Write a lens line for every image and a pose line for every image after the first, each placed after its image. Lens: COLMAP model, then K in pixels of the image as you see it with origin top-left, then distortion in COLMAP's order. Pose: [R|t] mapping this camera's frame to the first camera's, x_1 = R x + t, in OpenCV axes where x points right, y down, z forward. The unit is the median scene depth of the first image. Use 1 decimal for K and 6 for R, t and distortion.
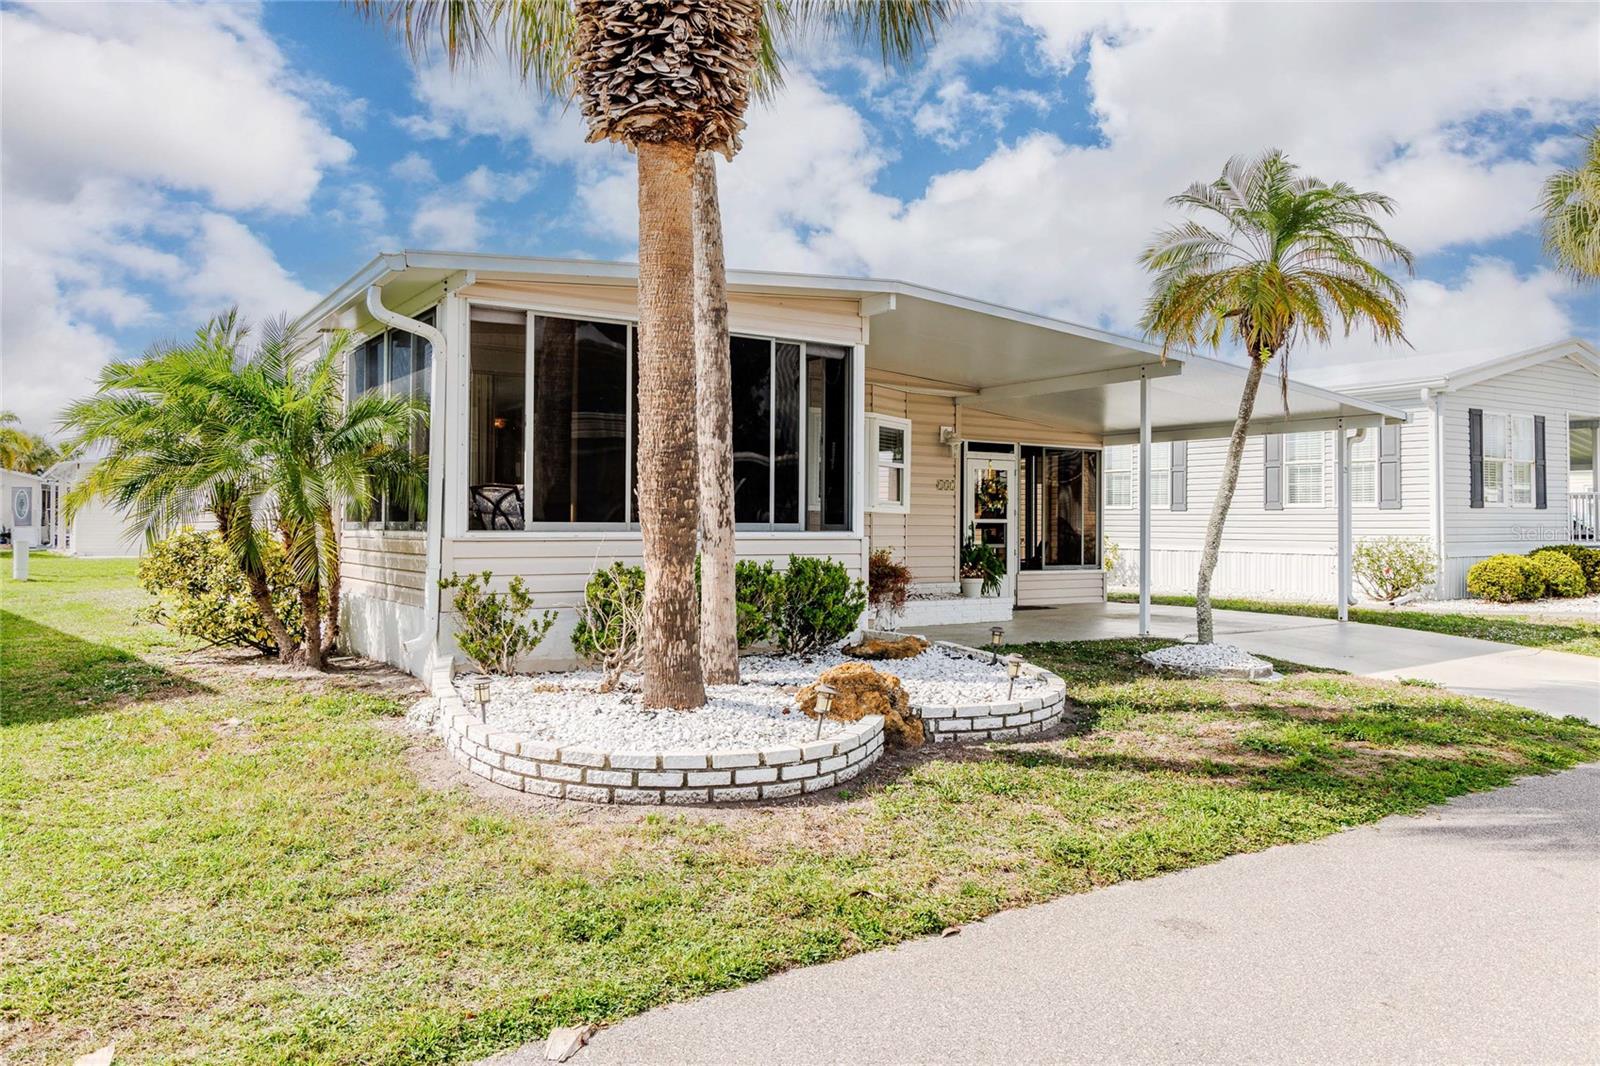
lens RADIAL K [[1167.7, 0, 799.4], [0, 1167.7, 502.3], [0, 0, 1]] dist [-0.000282, -0.000319]
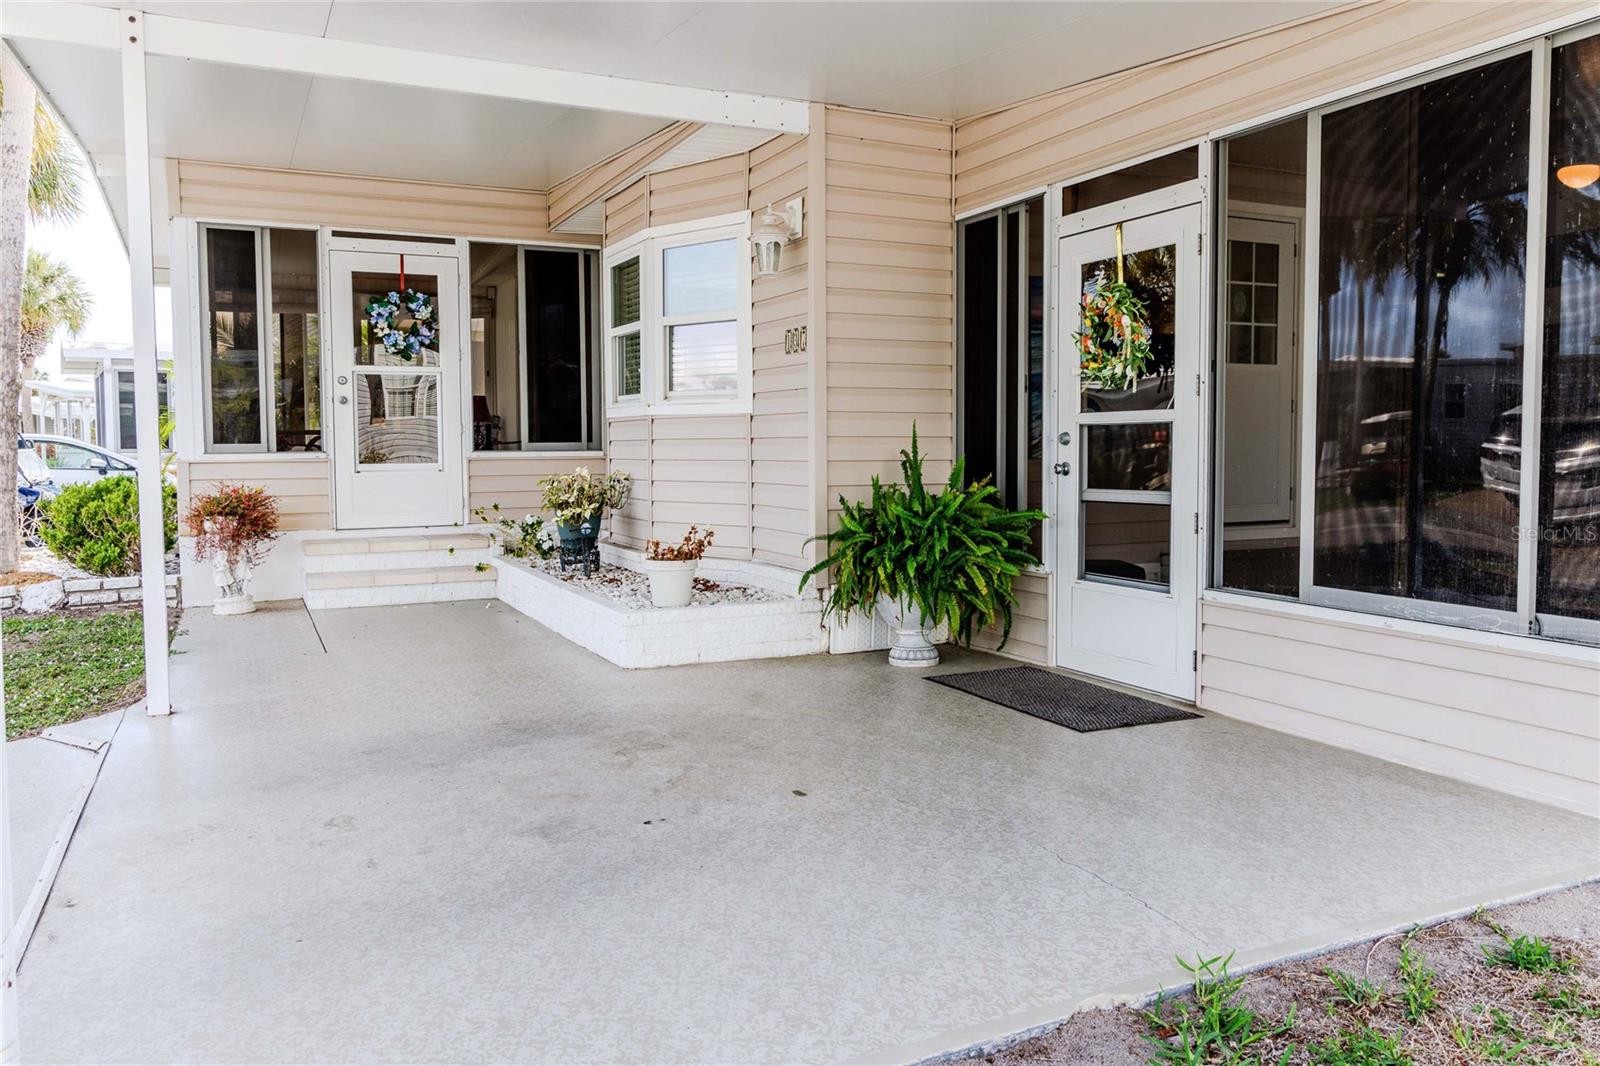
lens RADIAL K [[1167.7, 0, 799.4], [0, 1167.7, 502.3], [0, 0, 1]] dist [-0.000282, -0.000319]
pose [[-0.136878, 0.042318, -0.989684, 0.962568], [0.028901, 0.998832, 0.038712, 0.048215], [0.990166, -0.023304, -0.137941, 1.869020]]
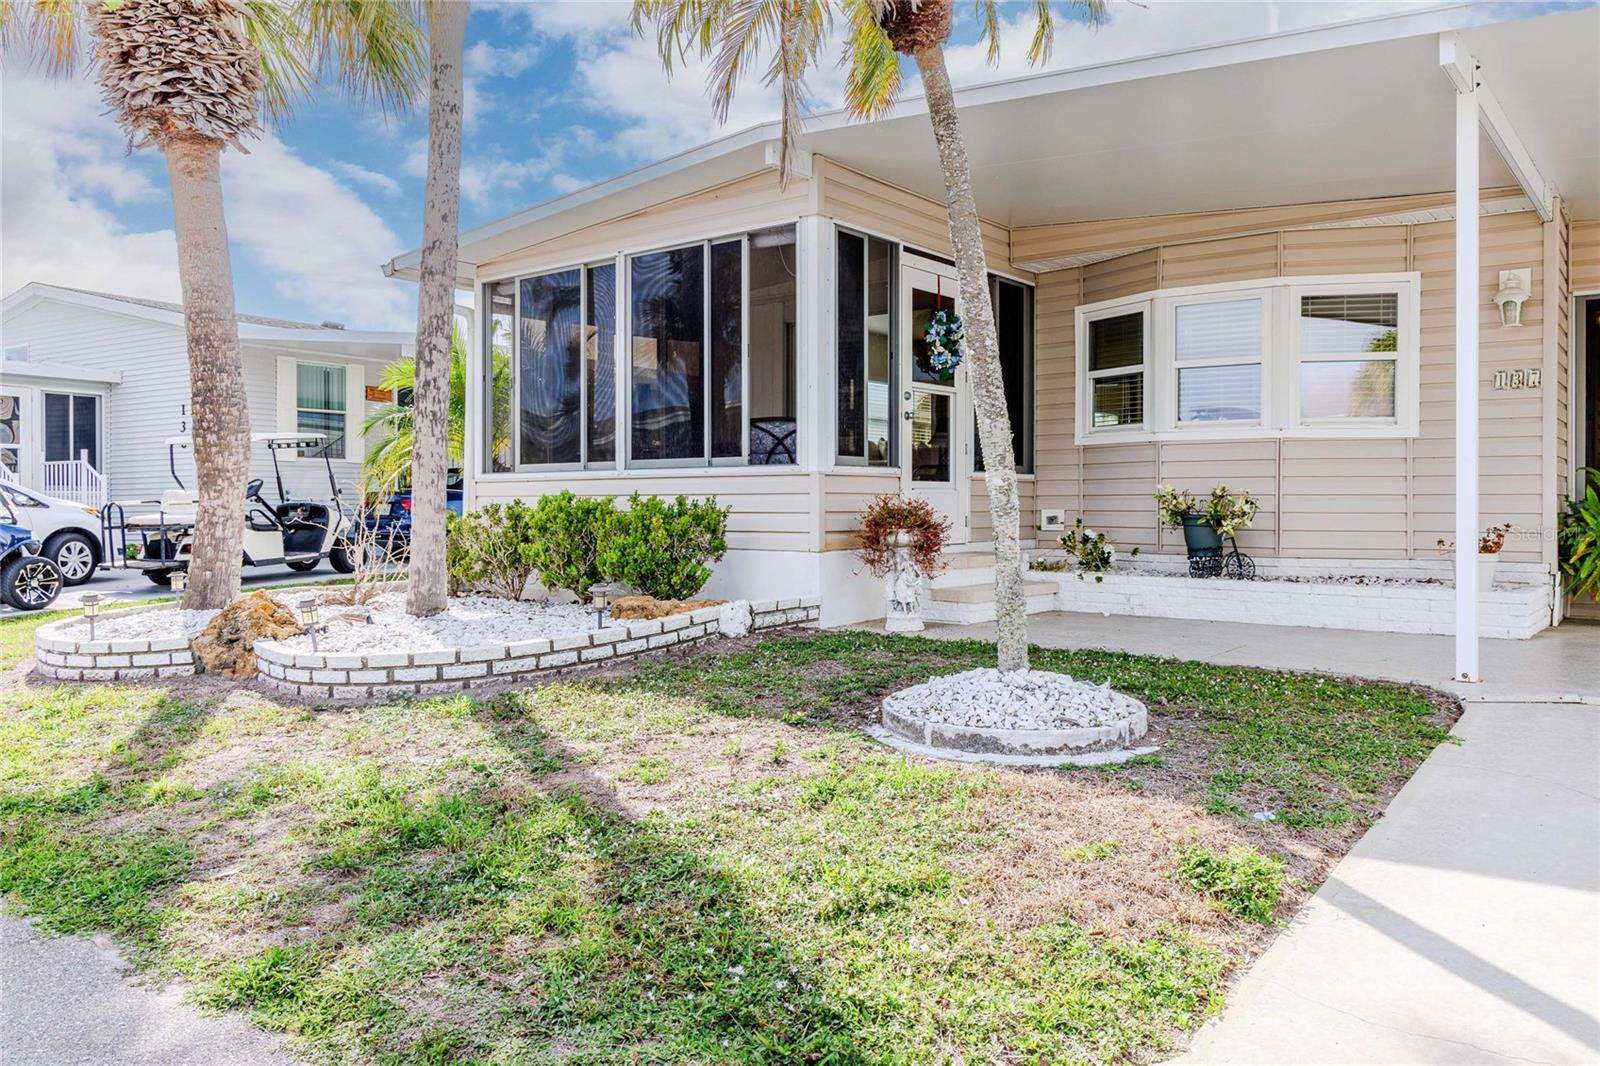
lens RADIAL K [[1167.7, 0, 799.4], [0, 1167.7, 502.3], [0, 0, 1]] dist [-0.000282, -0.000319]
pose [[0.318194, -0.007020, -0.947999, 0.930678], [0.023512, 0.999723, 0.000488, 0.059300], [0.947734, -0.022445, 0.318272, 0.915575]]
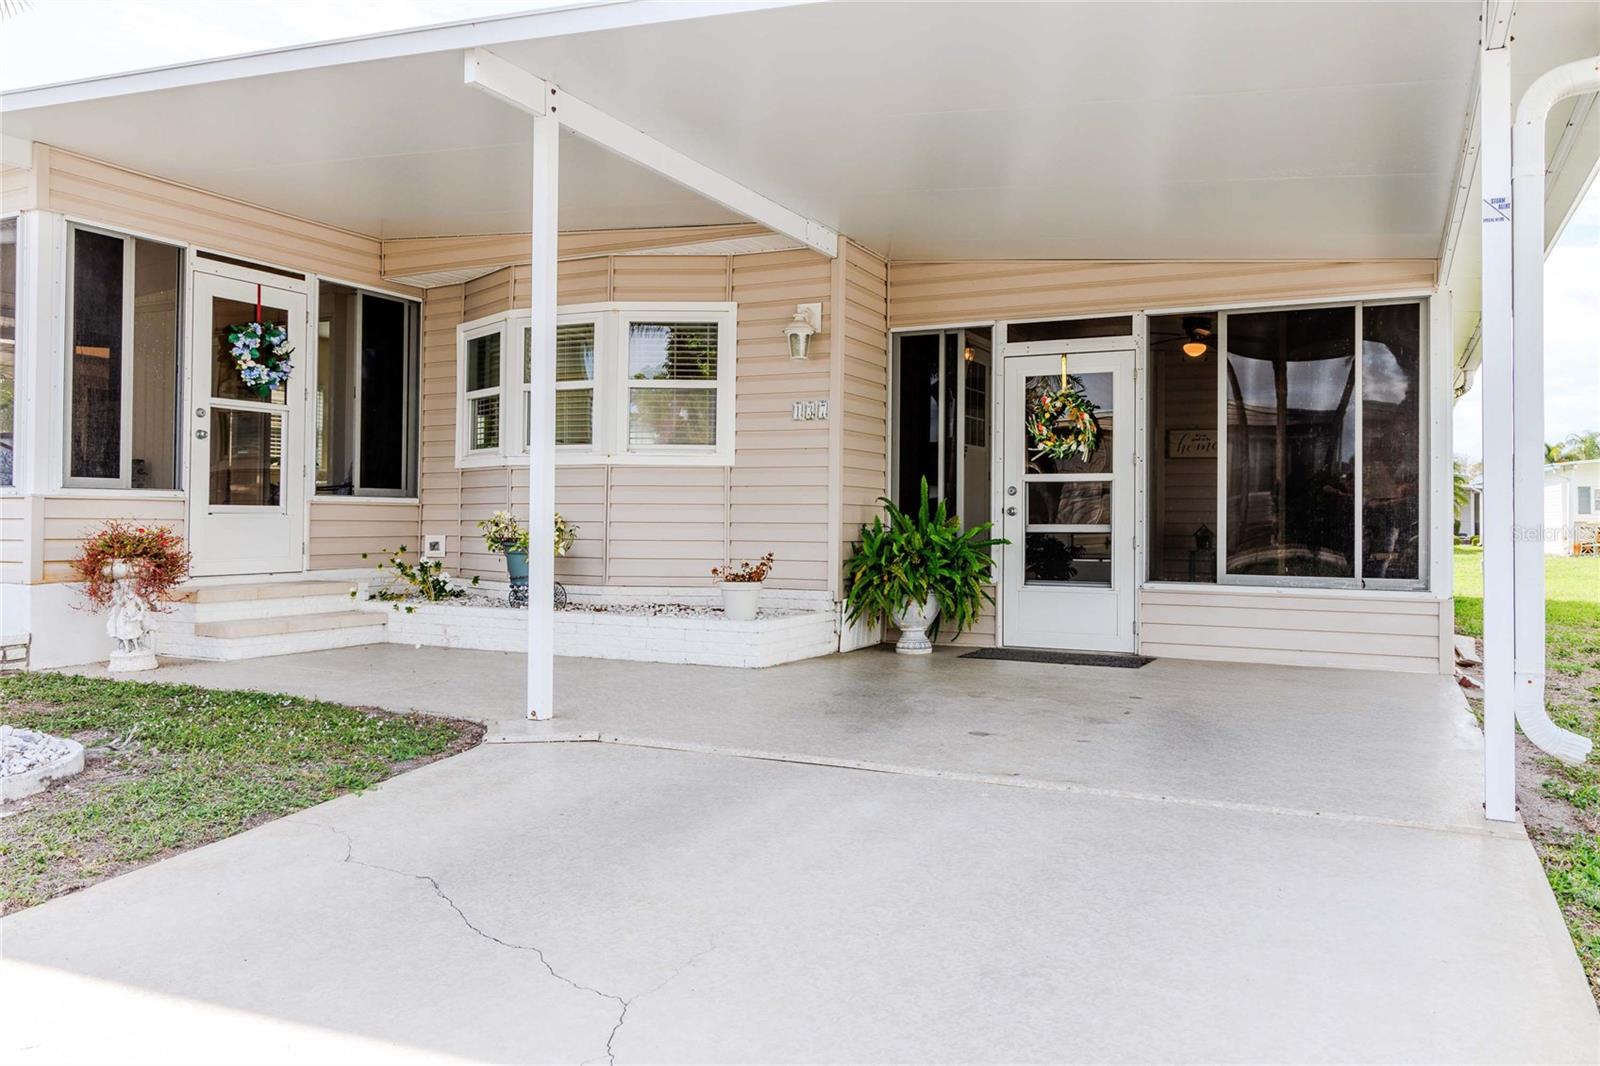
lens RADIAL K [[1167.7, 0, 799.4], [0, 1167.7, 502.3], [0, 0, 1]] dist [-0.000282, -0.000319]
pose [[0.500005, -0.016902, -0.865858, 1.048962], [0.016724, 0.999812, -0.009859, 0.058534], [0.865861, -0.009551, 0.500193, 1.277680]]
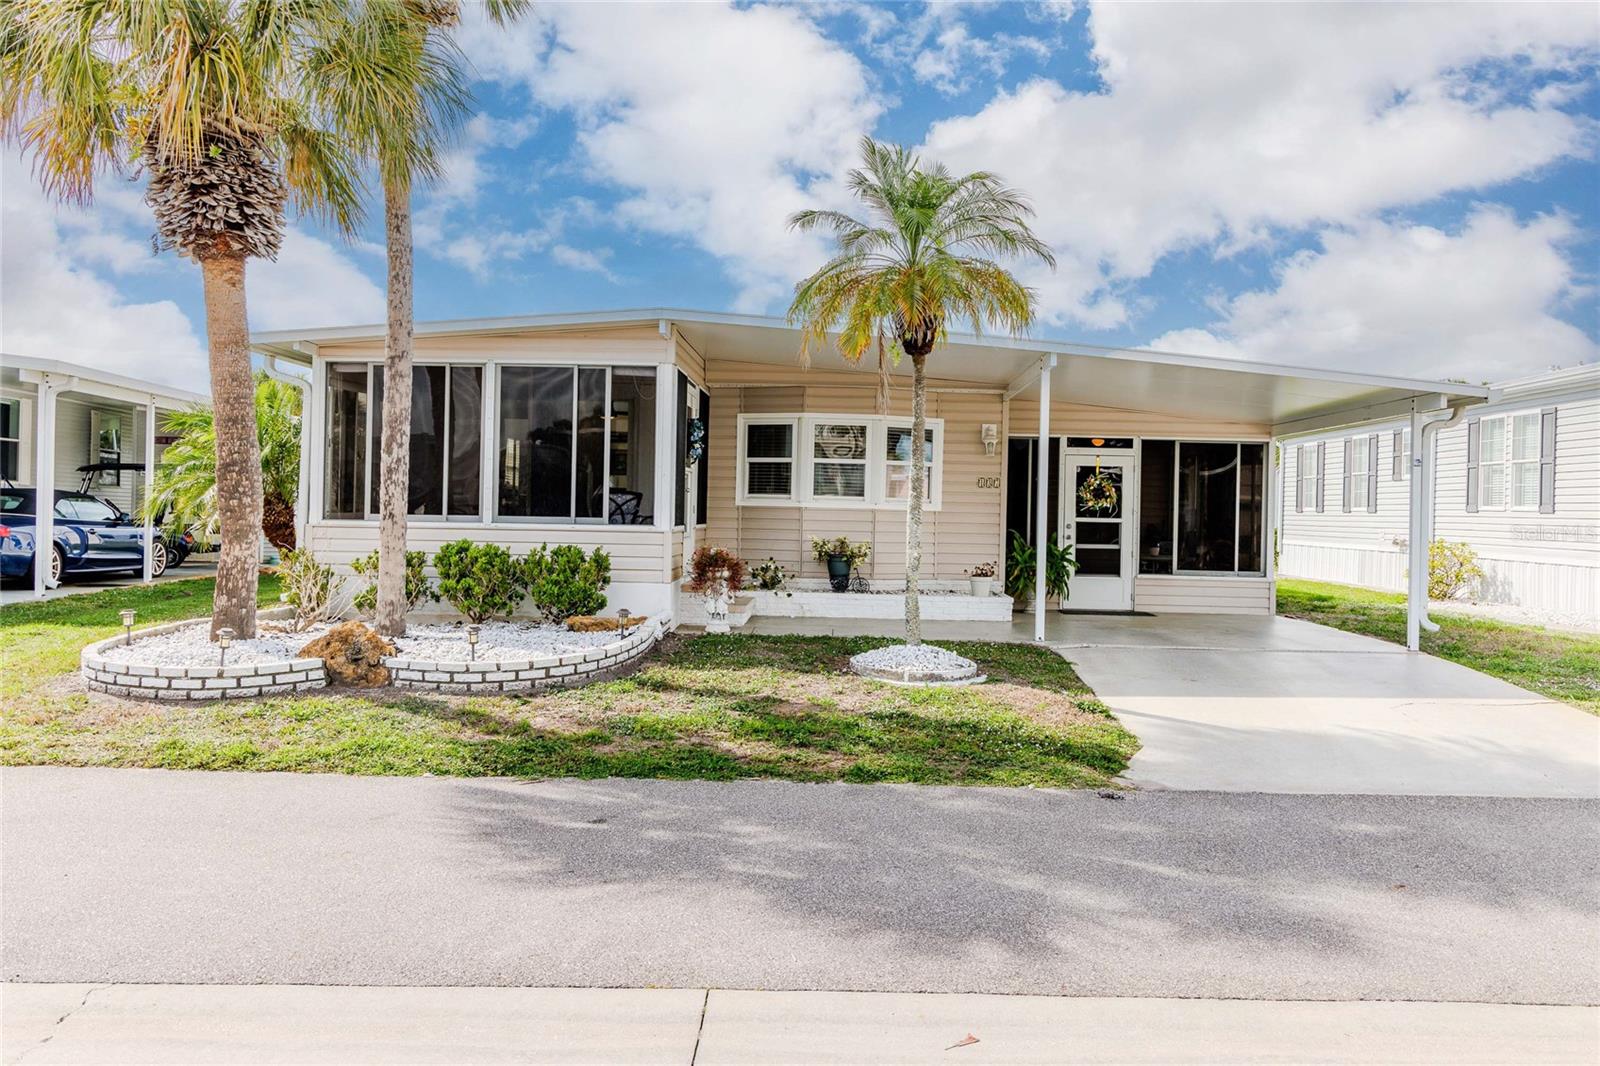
lens RADIAL K [[1167.7, 0, 799.4], [0, 1167.7, 502.3], [0, 0, 1]] dist [-0.000282, -0.000319]
pose [[0.817029, 0.004933, -0.576575, 1.004613], [-0.001651, 0.999979, 0.006216, -0.006975], [0.576594, -0.004127, 0.817021, 0.161708]]
